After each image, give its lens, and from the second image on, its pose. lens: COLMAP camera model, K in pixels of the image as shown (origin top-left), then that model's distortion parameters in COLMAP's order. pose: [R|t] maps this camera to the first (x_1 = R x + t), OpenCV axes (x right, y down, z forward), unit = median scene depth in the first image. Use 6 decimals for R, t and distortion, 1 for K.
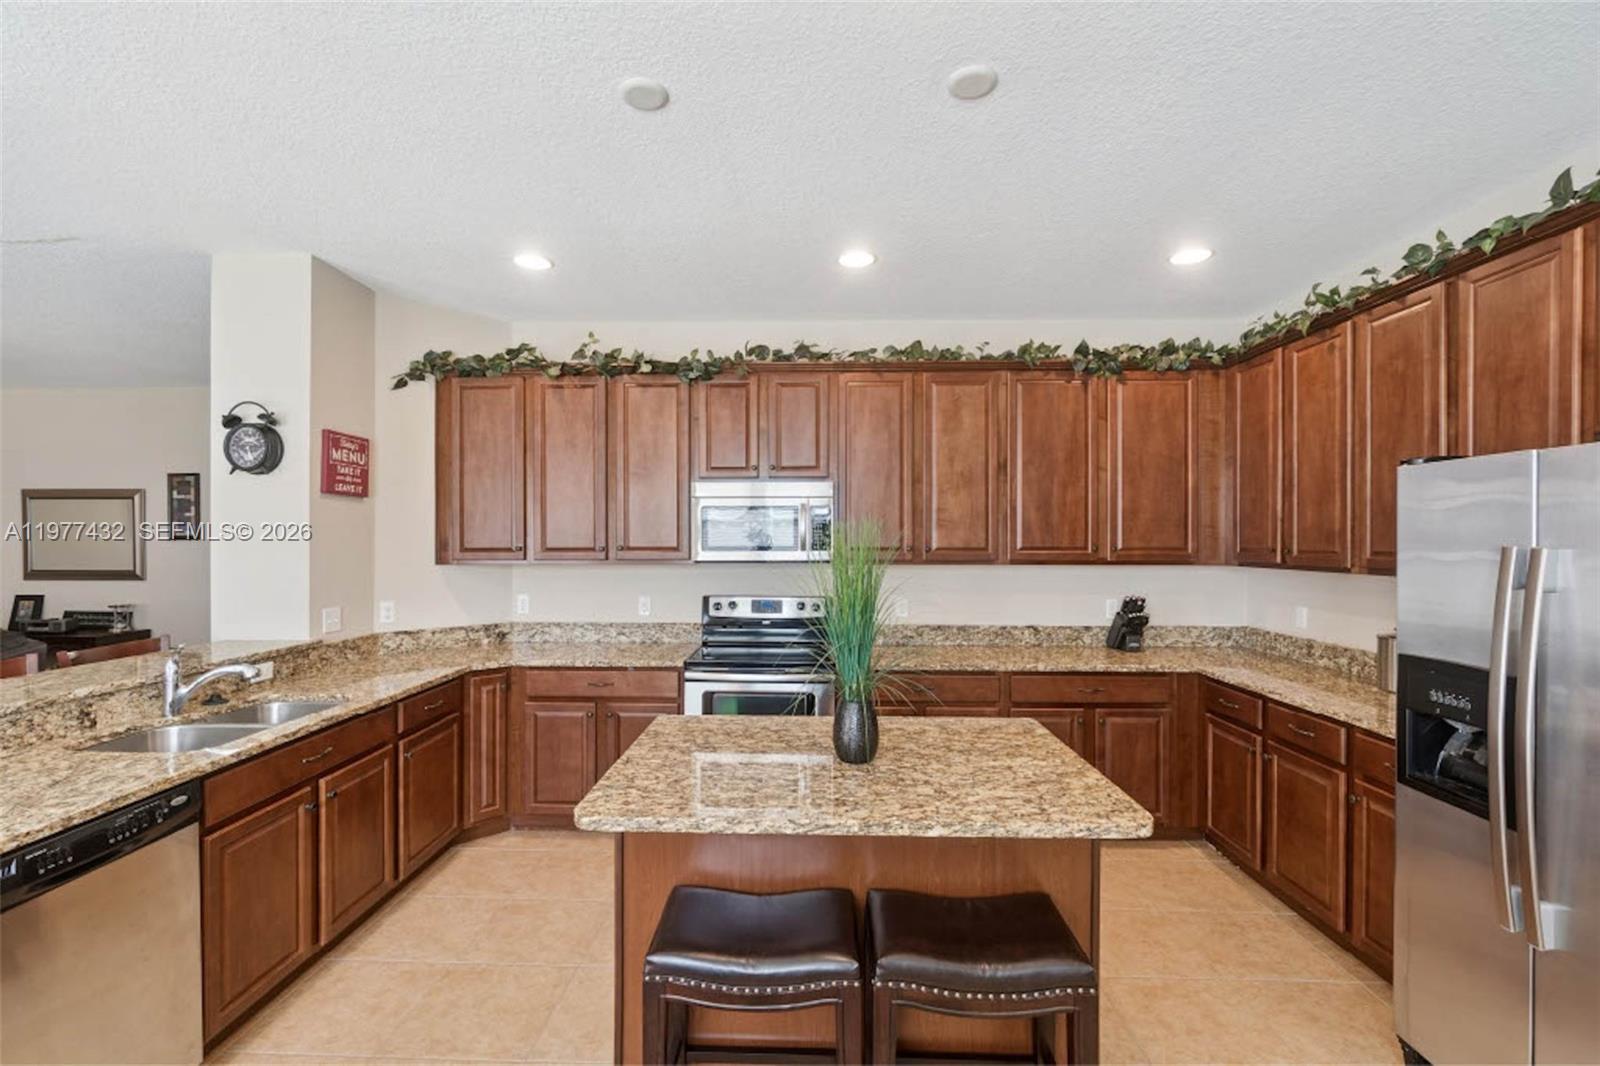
lens RADIAL K [[669.4, 0, 793.3], [0, 669.4, 537.7], [0, 0, 1]] dist [0.057168, -0.036691]
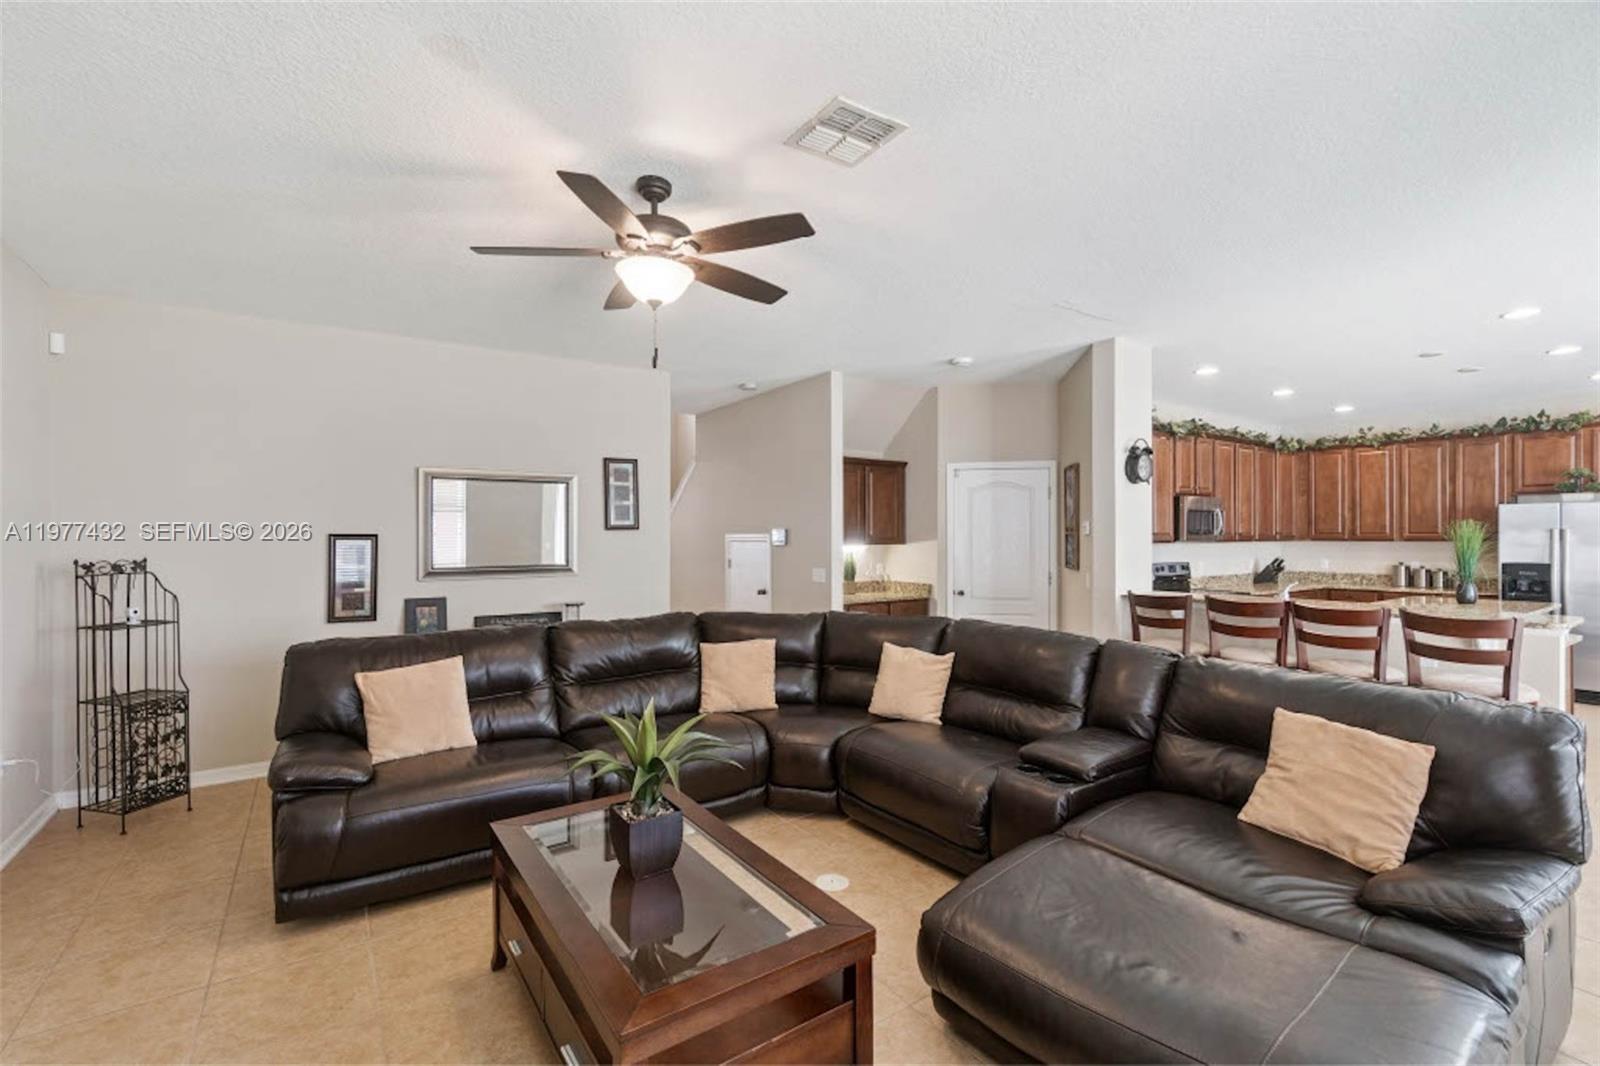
lens RADIAL K [[701.5, 0, 797.7], [0, 701.5, 533.6], [0, 0, 1]] dist [-0.000065, 0.000030]
pose [[0.807498, -0.001717, 0.589867, -2.077064], [0.001102, 0.999998, 0.001402, 0.011878], [-0.589869, -0.000482, 0.807499, 0.139770]]
